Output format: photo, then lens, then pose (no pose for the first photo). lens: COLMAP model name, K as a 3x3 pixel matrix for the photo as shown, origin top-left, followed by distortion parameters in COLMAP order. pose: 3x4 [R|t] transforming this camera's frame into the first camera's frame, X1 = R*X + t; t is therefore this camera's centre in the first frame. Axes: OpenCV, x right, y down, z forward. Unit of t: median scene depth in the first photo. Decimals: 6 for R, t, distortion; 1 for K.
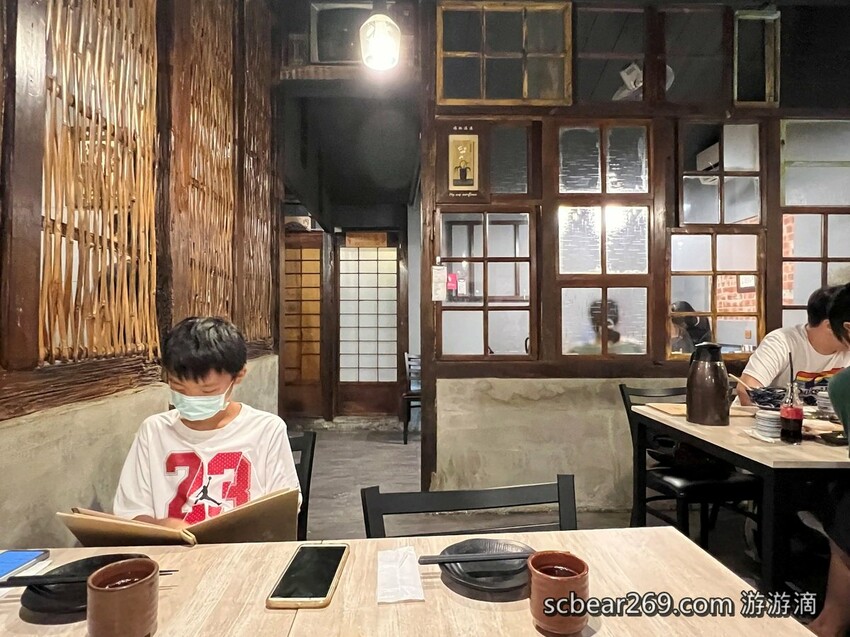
lens RADIAL K [[497.4, 0, 425.4], [0, 497.4, 315.3], [0, 0, 1]] dist [-0.006621, 0.000478]
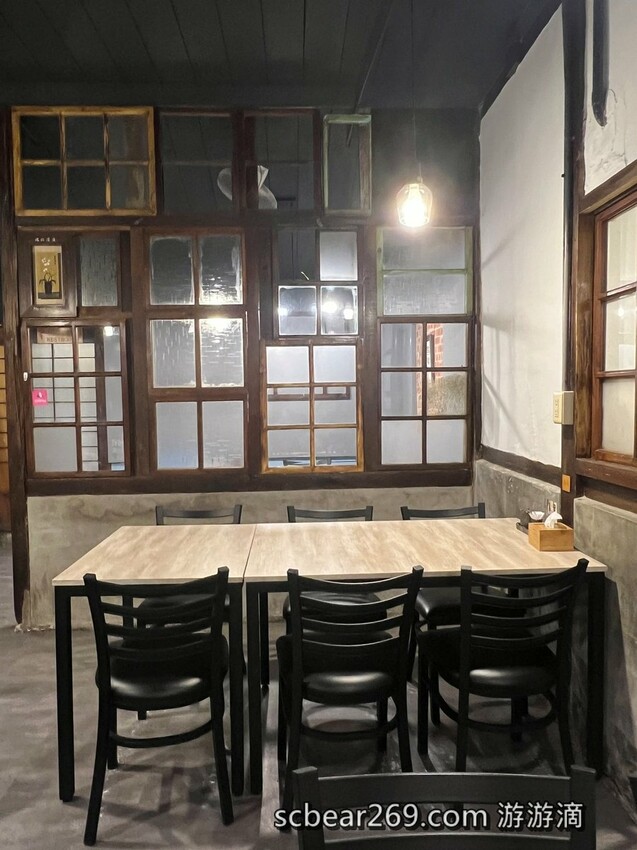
lens RADIAL K [[599.1, 0, 318.2], [0, 599.1, 423.8], [0, 0, 1]] dist [-0.006437, -0.003621]
pose [[0.999415, -0.015659, 0.030405, 0.564513], [0.014320, 0.998939, 0.043764, -0.060683], [-0.031058, -0.043303, 0.998579, -0.196749]]
